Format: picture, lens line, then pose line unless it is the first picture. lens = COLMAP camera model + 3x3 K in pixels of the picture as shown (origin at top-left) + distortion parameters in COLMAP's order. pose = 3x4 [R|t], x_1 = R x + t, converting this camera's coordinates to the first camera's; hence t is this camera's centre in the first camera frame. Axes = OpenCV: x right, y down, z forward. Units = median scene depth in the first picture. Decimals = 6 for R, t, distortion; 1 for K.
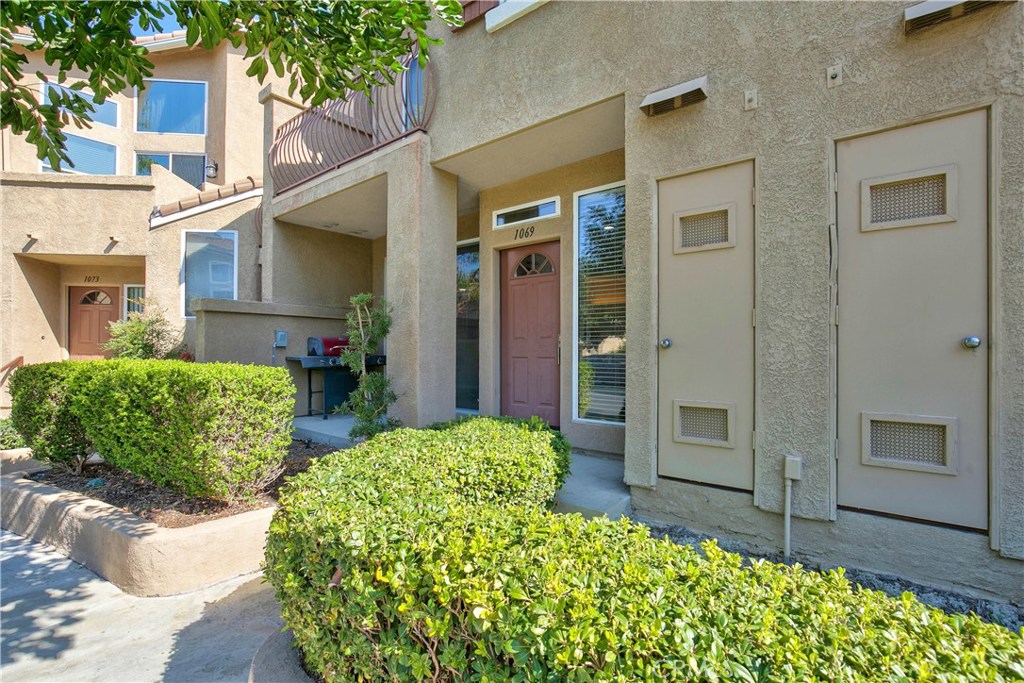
lens RADIAL K [[488.2, 0, 516.2], [0, 488.2, 351.3], [0, 0, 1]] dist [-0.022559, 0.000331]
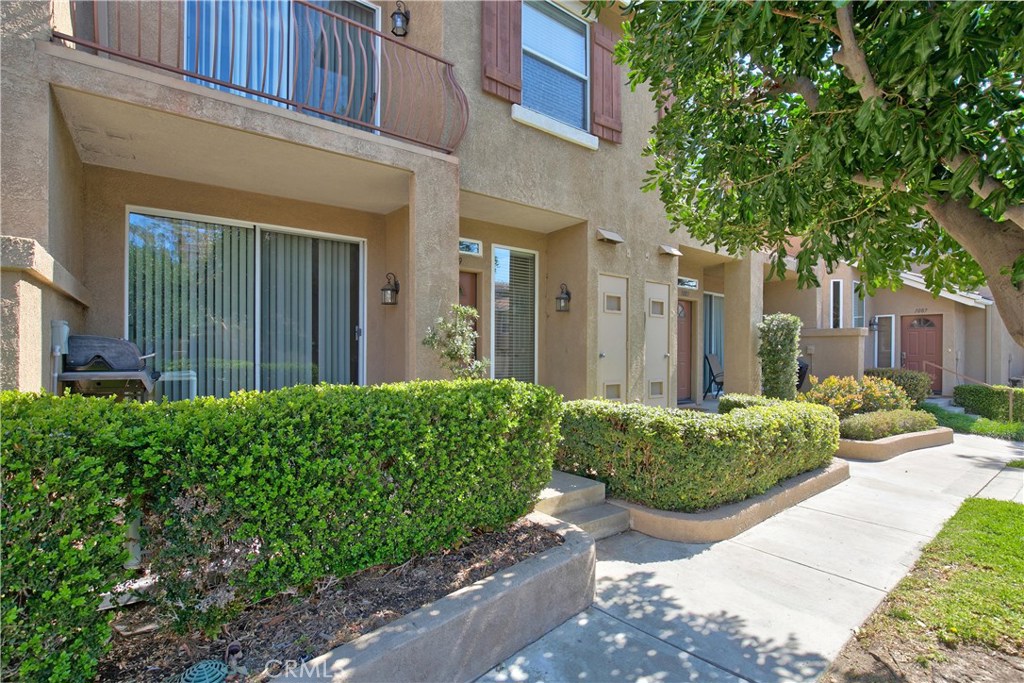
lens RADIAL K [[488.2, 0, 516.2], [0, 488.2, 351.3], [0, 0, 1]] dist [-0.022559, 0.000331]
pose [[0.201495, -0.006006, 0.979471, -1.495951], [-0.010974, 0.999905, 0.008389, -0.037004], [-0.979428, -0.012439, 0.201409, 0.789116]]
